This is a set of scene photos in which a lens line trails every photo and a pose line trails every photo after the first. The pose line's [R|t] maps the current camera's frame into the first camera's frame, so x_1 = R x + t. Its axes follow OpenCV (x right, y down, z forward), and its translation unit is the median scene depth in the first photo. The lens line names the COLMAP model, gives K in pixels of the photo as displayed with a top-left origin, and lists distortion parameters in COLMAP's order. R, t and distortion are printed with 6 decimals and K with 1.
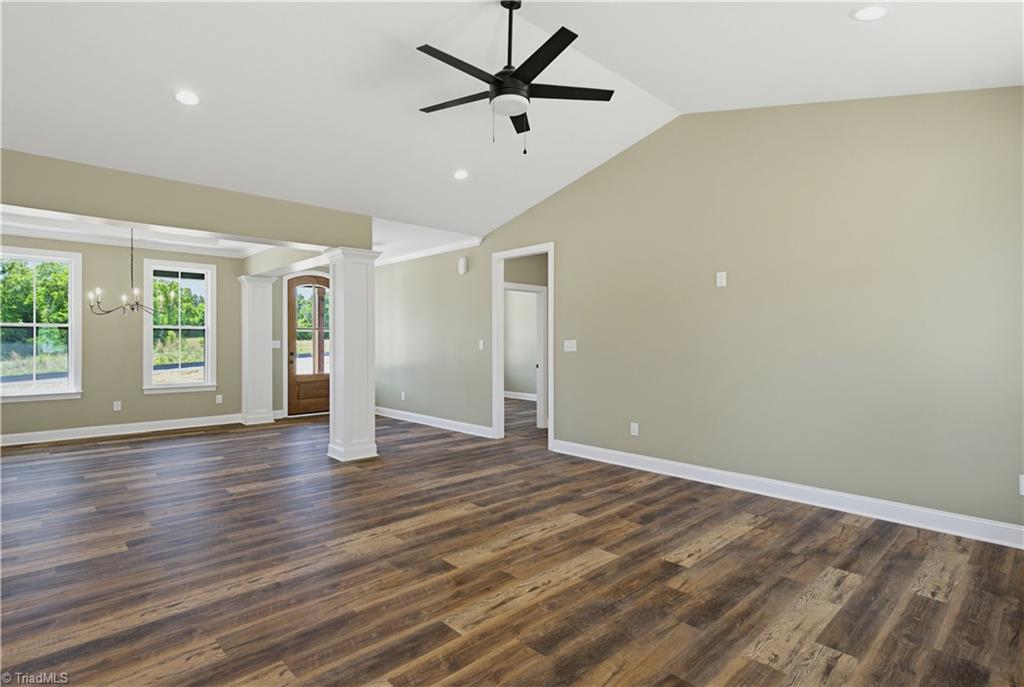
lens RADIAL K [[511.6, 0, 502.8], [0, 511.6, 339.5], [0, 0, 1]] dist [0.006131, -0.003690]
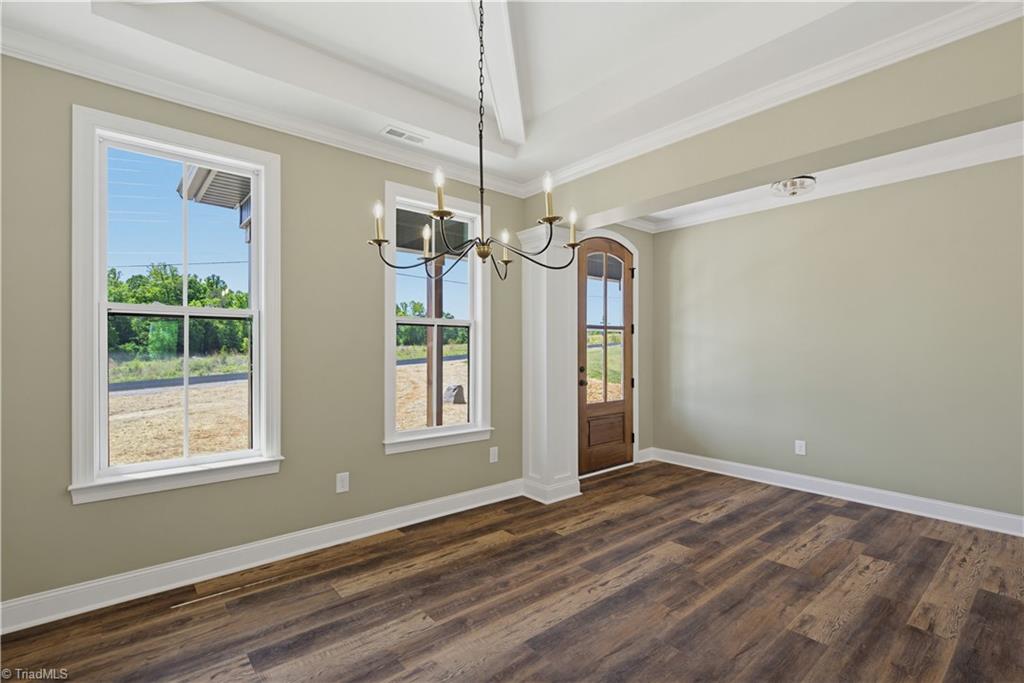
lens RADIAL K [[466.5, 0, 515.6], [0, 466.5, 351.8], [0, 0, 1]] dist [0.002636, -0.000371]
pose [[0.999059, 0.002677, -0.043298, -1.191934], [-0.002236, 0.999945, 0.010226, 0.004896], [0.043323, -0.010120, 0.999010, 1.192051]]
